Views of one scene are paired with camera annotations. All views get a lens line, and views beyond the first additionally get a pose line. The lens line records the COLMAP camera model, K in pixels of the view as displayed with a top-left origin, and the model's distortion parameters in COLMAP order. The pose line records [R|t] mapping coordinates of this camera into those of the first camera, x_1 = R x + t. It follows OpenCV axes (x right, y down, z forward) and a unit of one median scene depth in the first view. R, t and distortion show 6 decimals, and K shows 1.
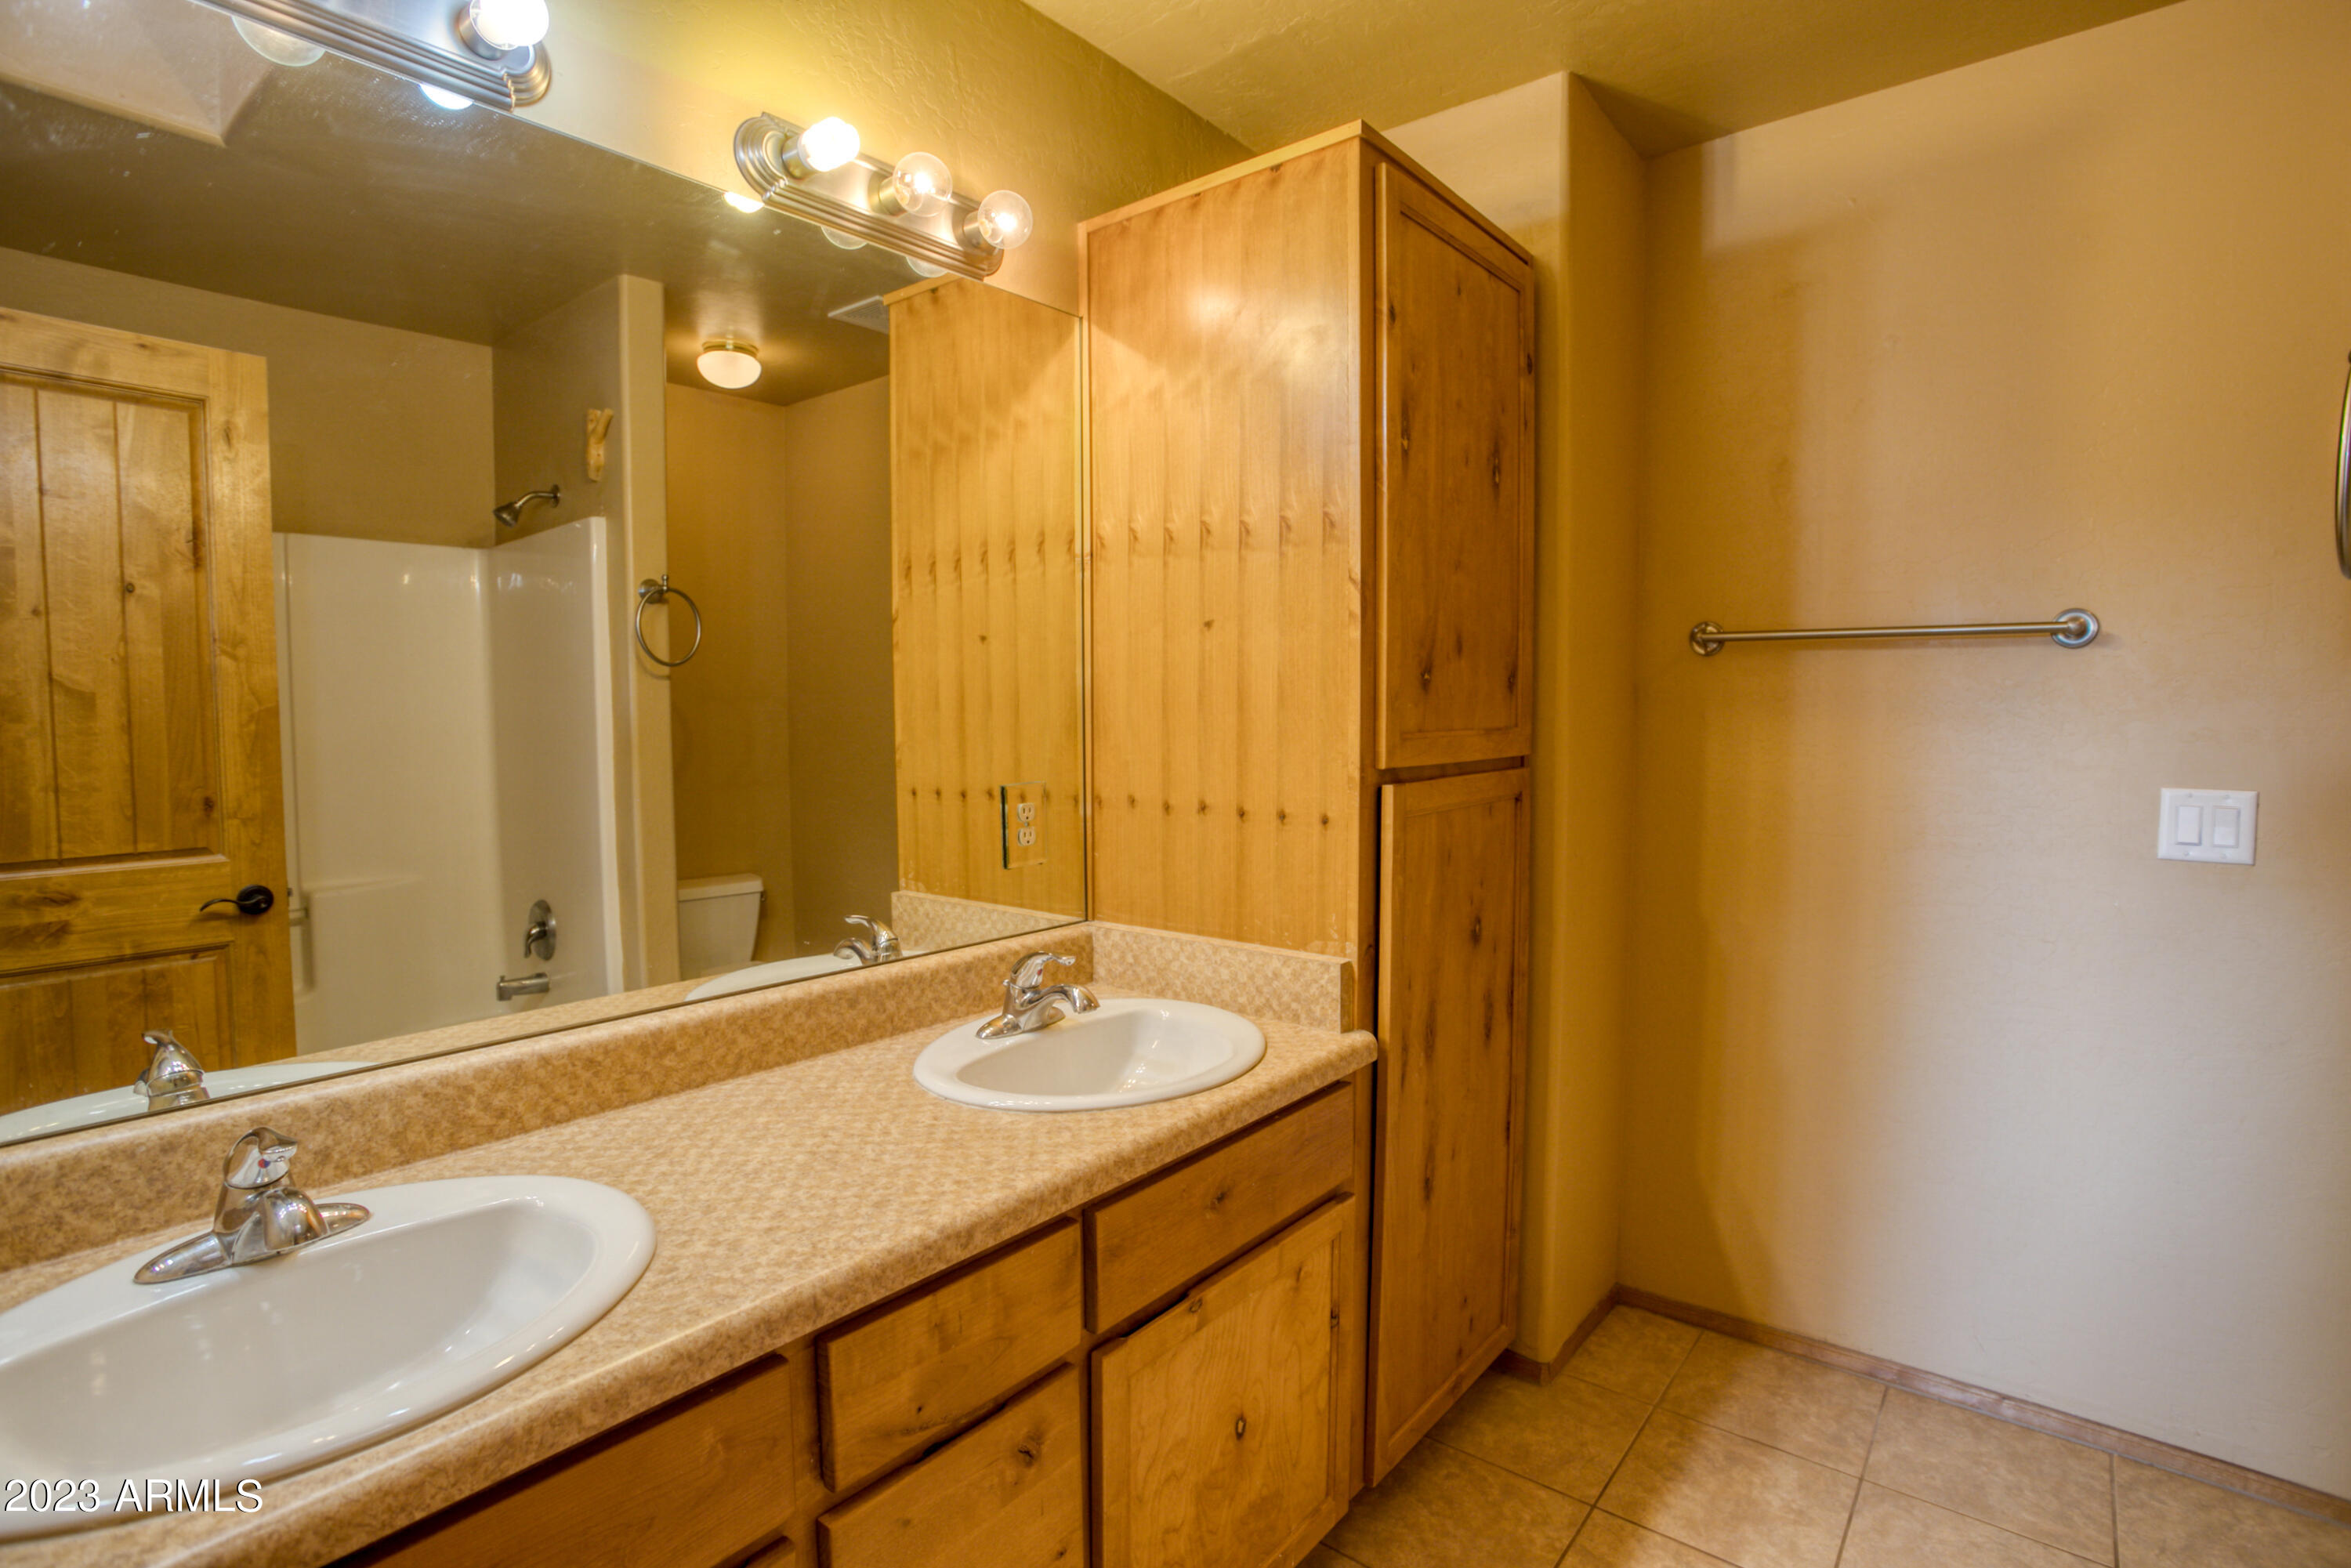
lens RADIAL K [[1130.4, 0, 1176.7], [0, 1130.4, 775.2], [0, 0, 1]] dist [-0.039463, 0.012827]
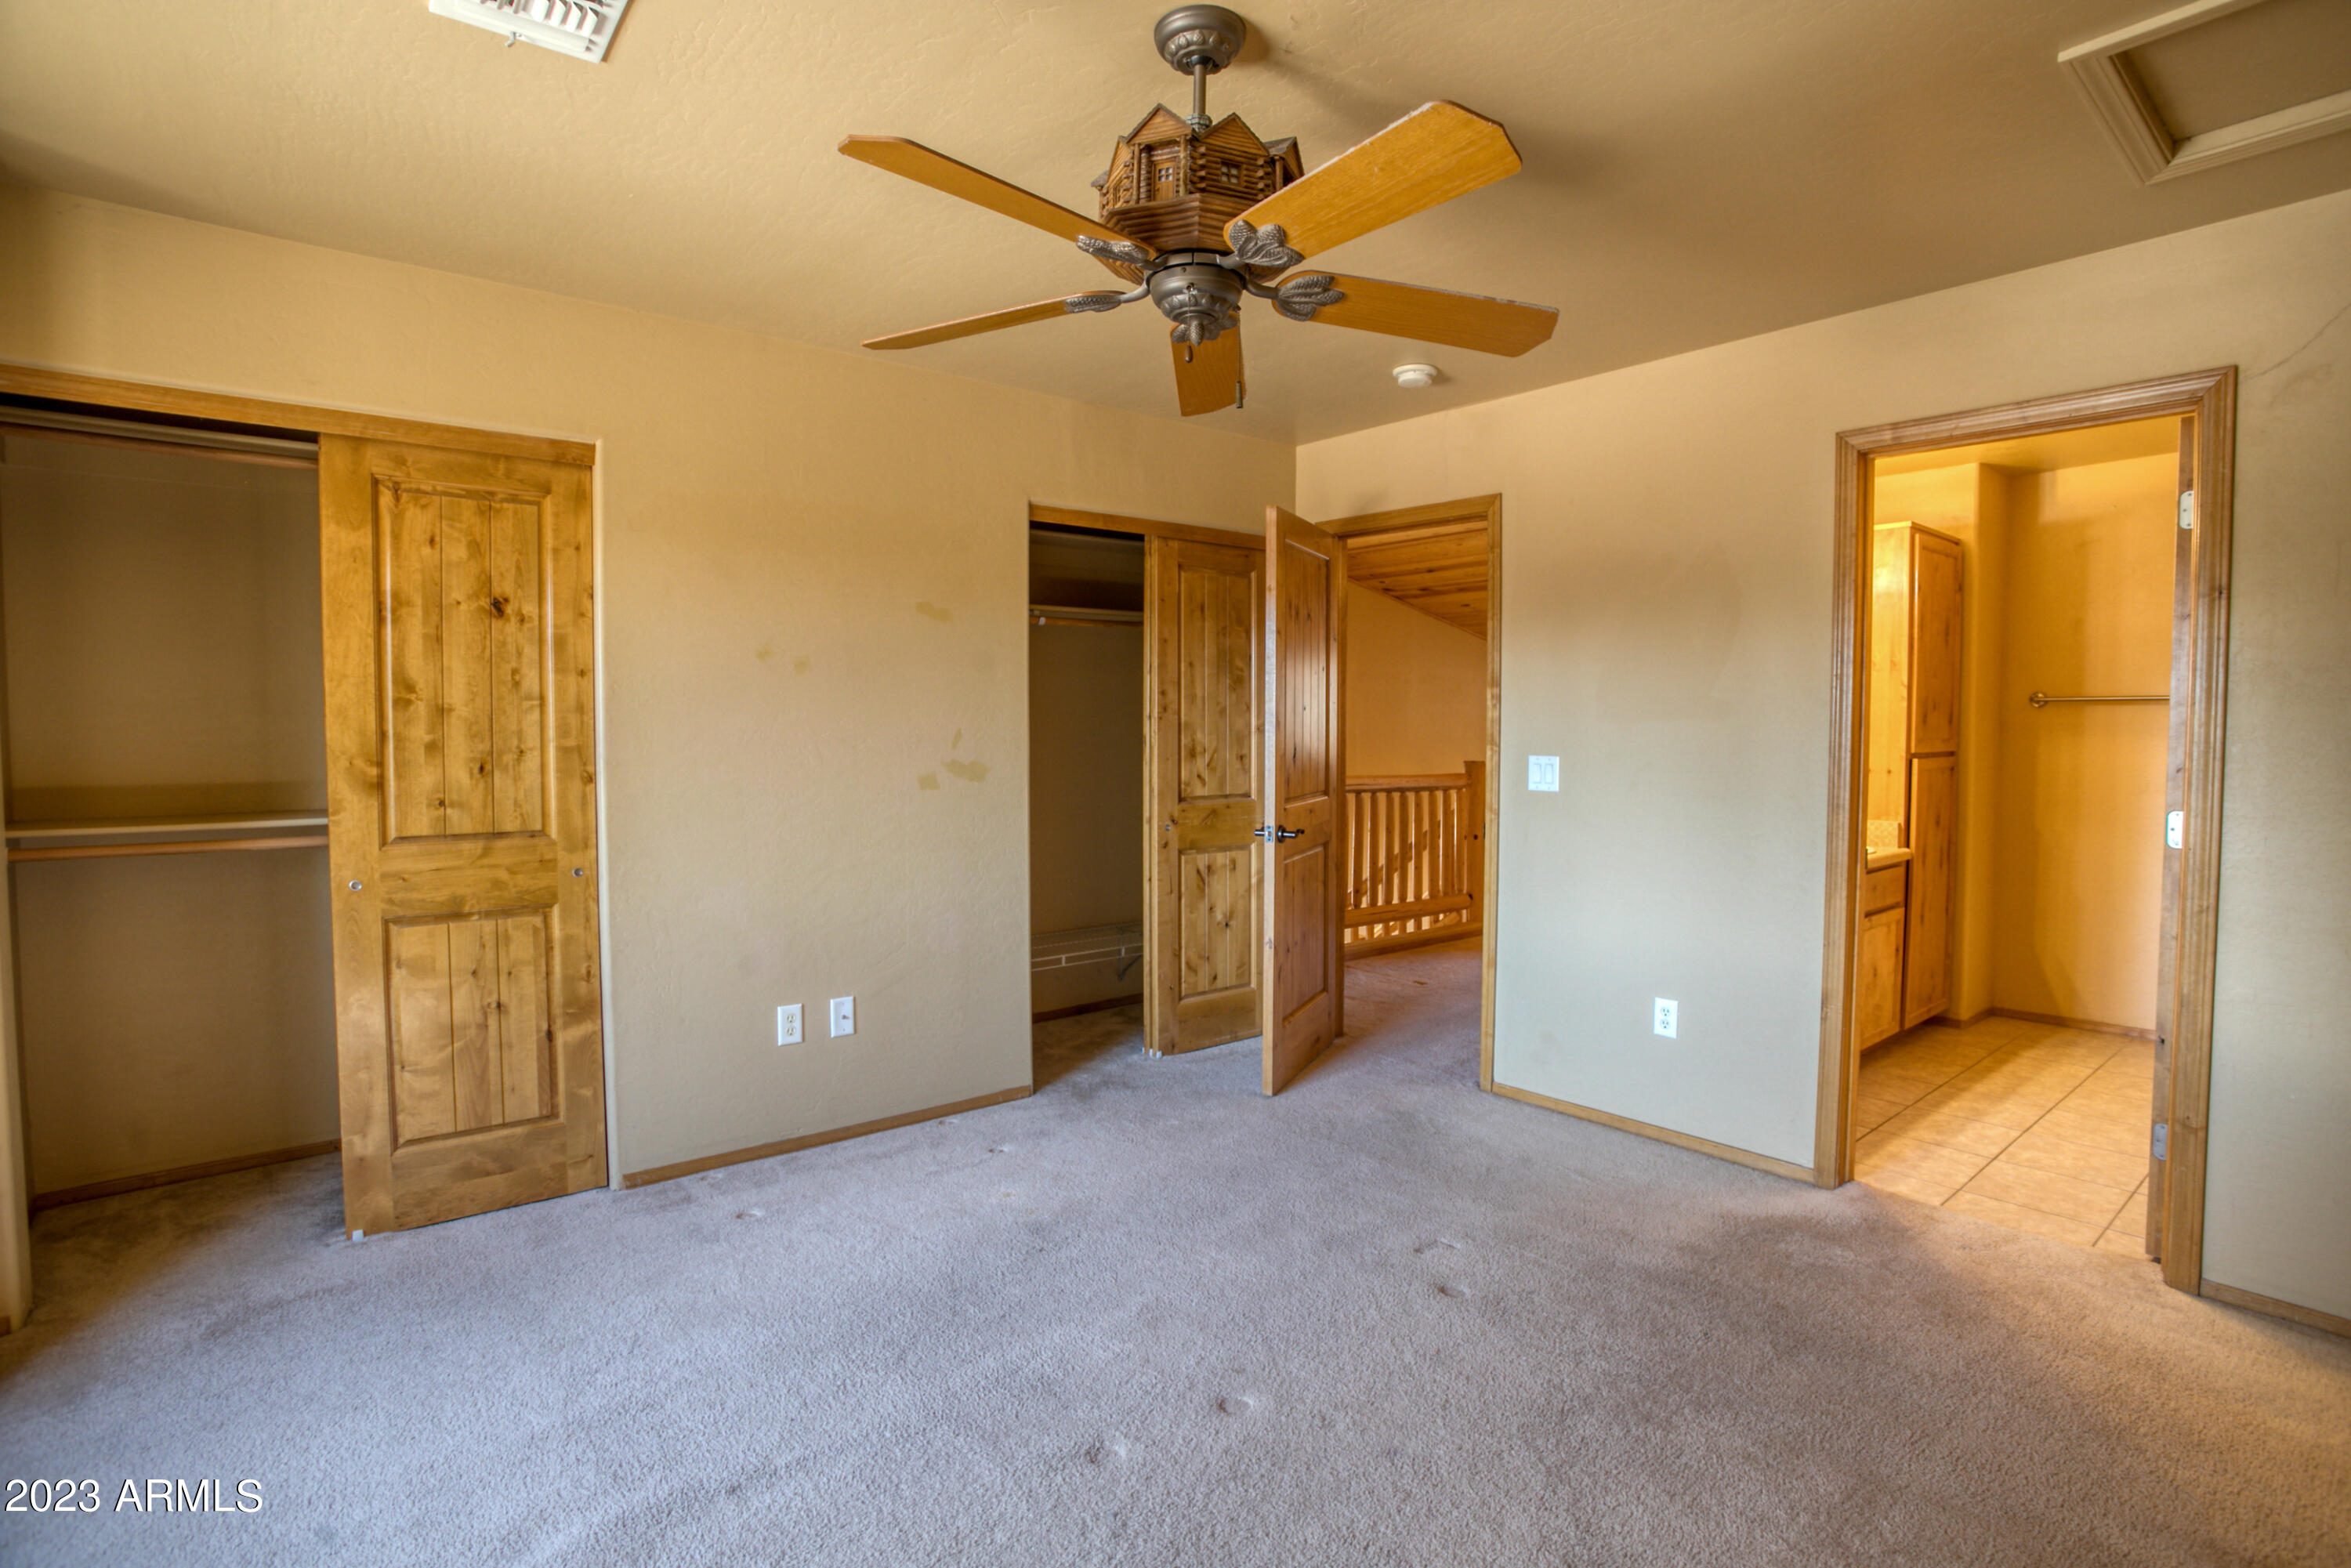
lens RADIAL K [[1130.4, 0, 1179.1], [0, 1130.4, 783.3], [0, 0, 1]] dist [-0.039463, 0.012827]
pose [[0.981421, 0.012615, -0.191453, -0.982686], [-0.016324, 0.999708, -0.017807, 0.137528], [0.191173, 0.020602, 0.981340, -1.866752]]
